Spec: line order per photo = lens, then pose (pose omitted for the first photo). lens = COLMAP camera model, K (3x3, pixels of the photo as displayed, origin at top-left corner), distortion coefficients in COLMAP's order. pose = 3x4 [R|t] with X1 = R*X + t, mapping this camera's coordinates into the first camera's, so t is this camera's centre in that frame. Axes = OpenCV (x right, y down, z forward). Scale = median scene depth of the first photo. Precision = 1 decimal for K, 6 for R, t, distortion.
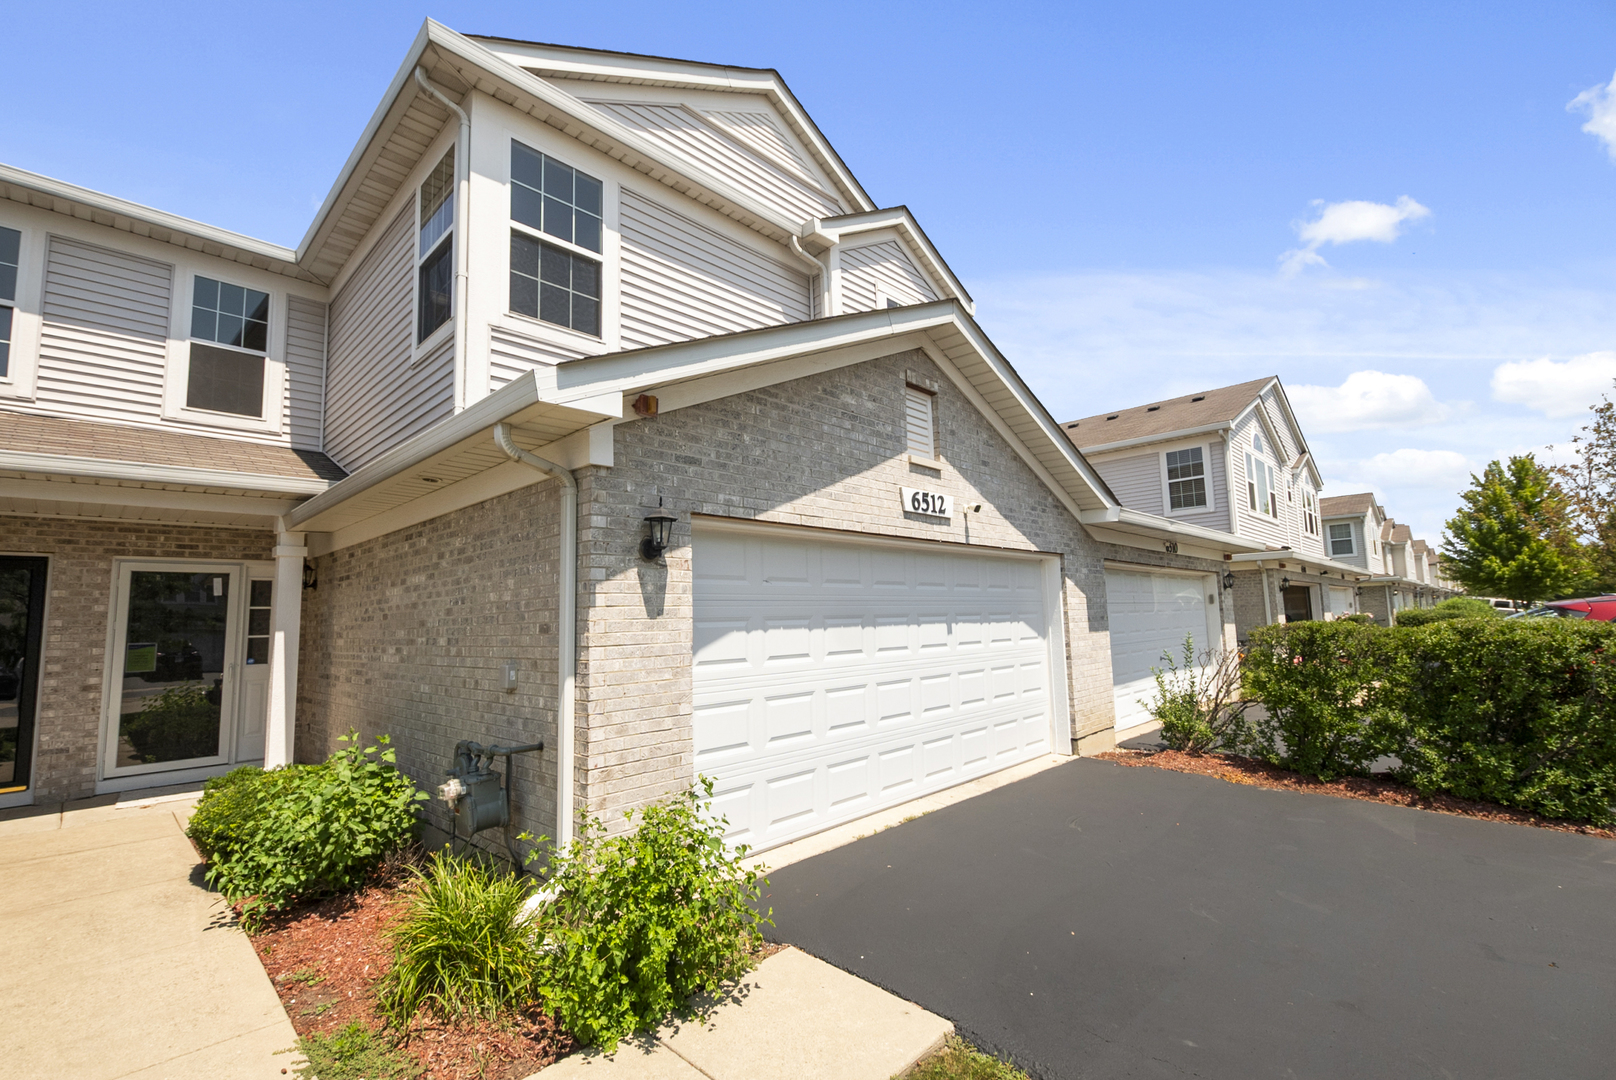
lens RADIAL K [[718.7, 0, 807.5], [0, 718.7, 540.5], [0, 0, 1]] dist [0.008744, -0.003532]
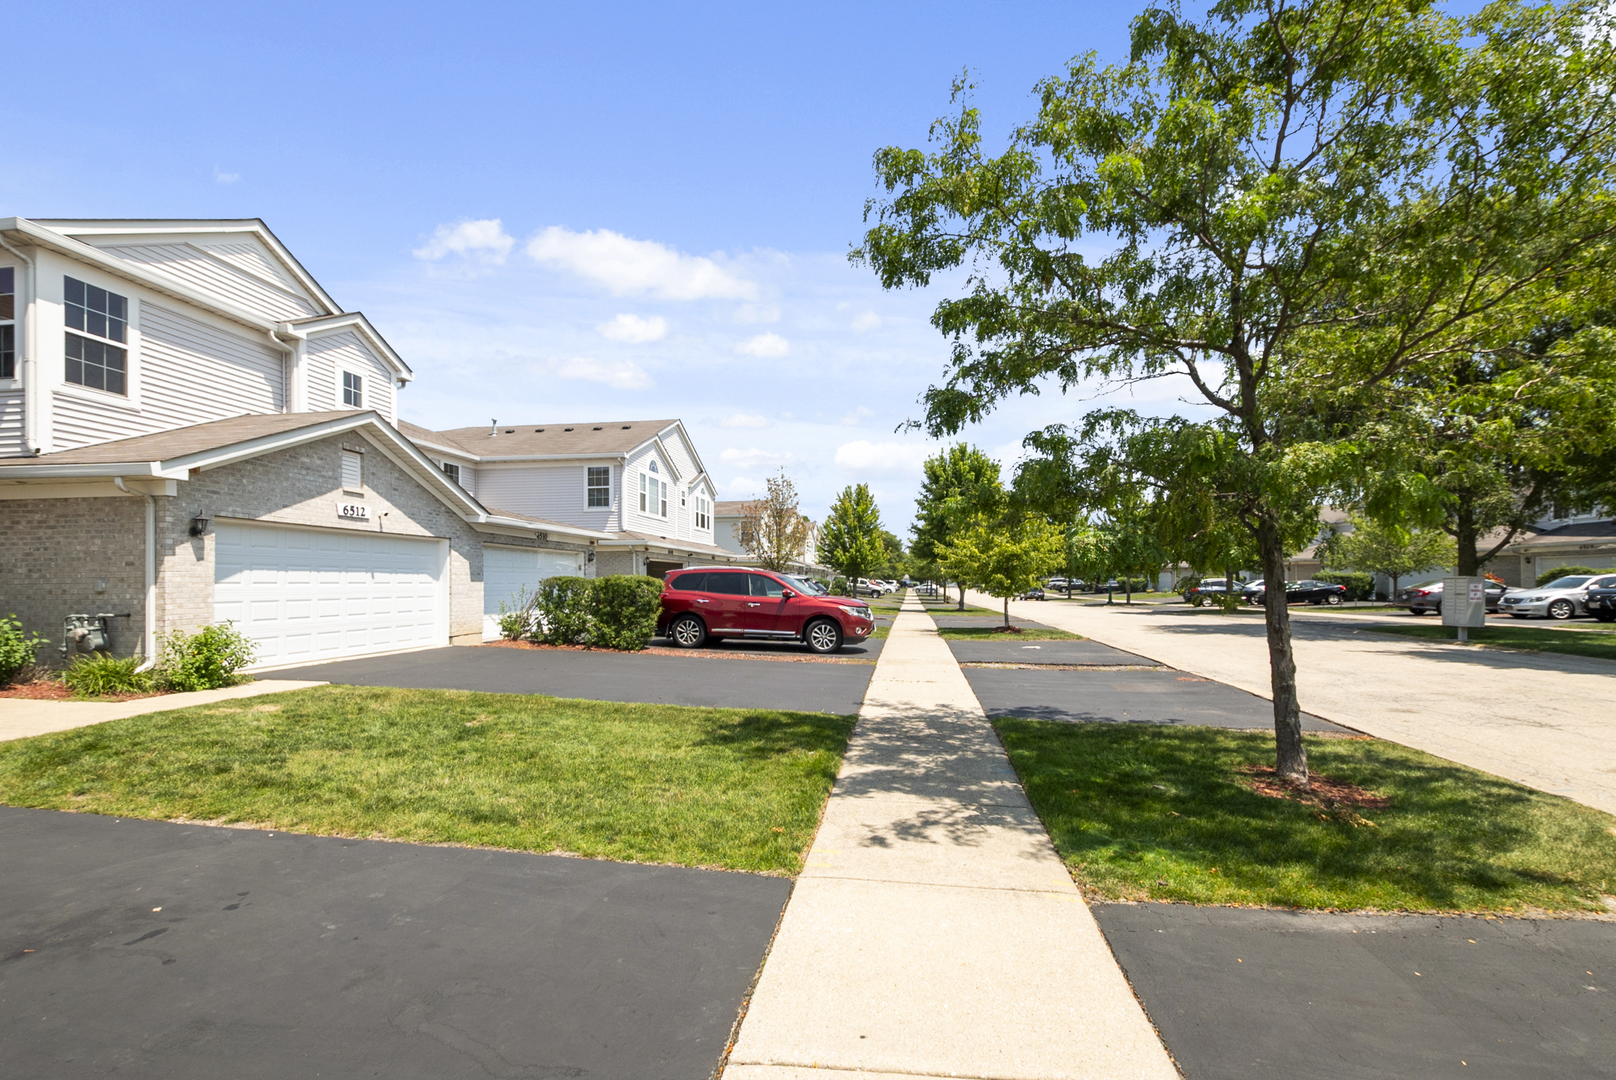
lens RADIAL K [[718.7, 0, 823.6], [0, 718.7, 578.9], [0, 0, 1]] dist [0.008744, -0.003532]
pose [[0.790352, 0.025197, 0.612135, -0.021682], [-0.083679, 0.994230, 0.067116, -0.103179], [-0.606912, -0.104268, 0.787900, -1.327132]]
